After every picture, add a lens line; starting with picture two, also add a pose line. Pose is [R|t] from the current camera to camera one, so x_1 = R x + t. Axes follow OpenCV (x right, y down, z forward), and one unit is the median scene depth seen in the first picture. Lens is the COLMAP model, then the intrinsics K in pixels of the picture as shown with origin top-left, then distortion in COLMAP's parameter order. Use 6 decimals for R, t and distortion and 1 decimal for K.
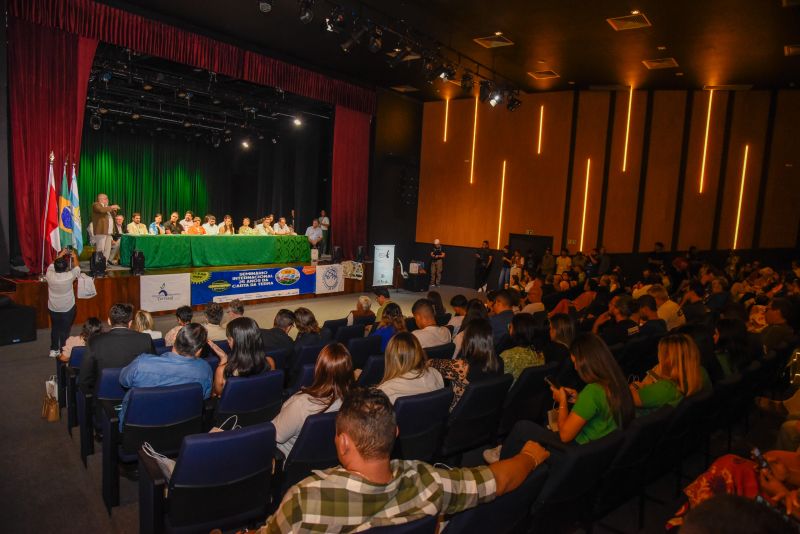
lens RADIAL K [[566.3, 0, 396.2], [0, 566.3, 265.6], [0, 0, 1]] dist [-0.073746, -0.001714]
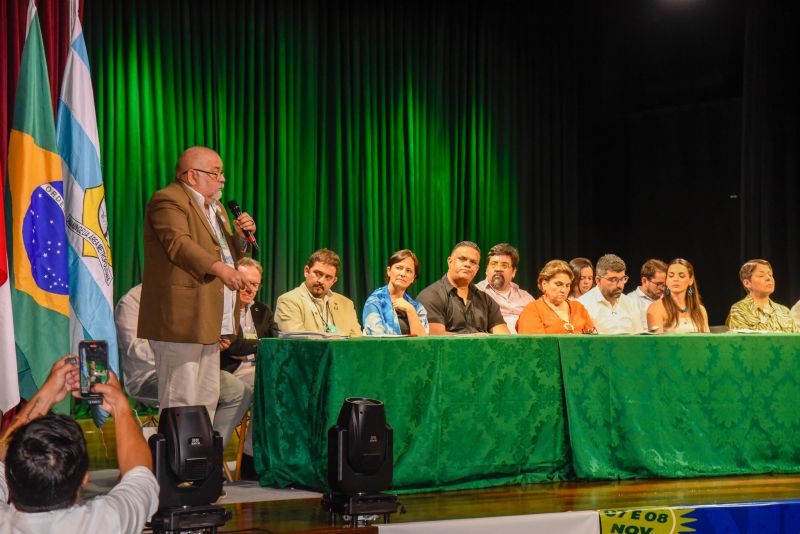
lens RADIAL K [[1898.8, 0, 402.4], [0, 1898.8, 269.3], [0, 0, 1]] dist [0.498702, 0.000000]
pose [[0.950593, -0.057987, -0.304977, -0.195377], [0.021448, 0.992320, -0.121824, 0.009187], [0.309699, 0.109264, 0.944536, 0.282263]]
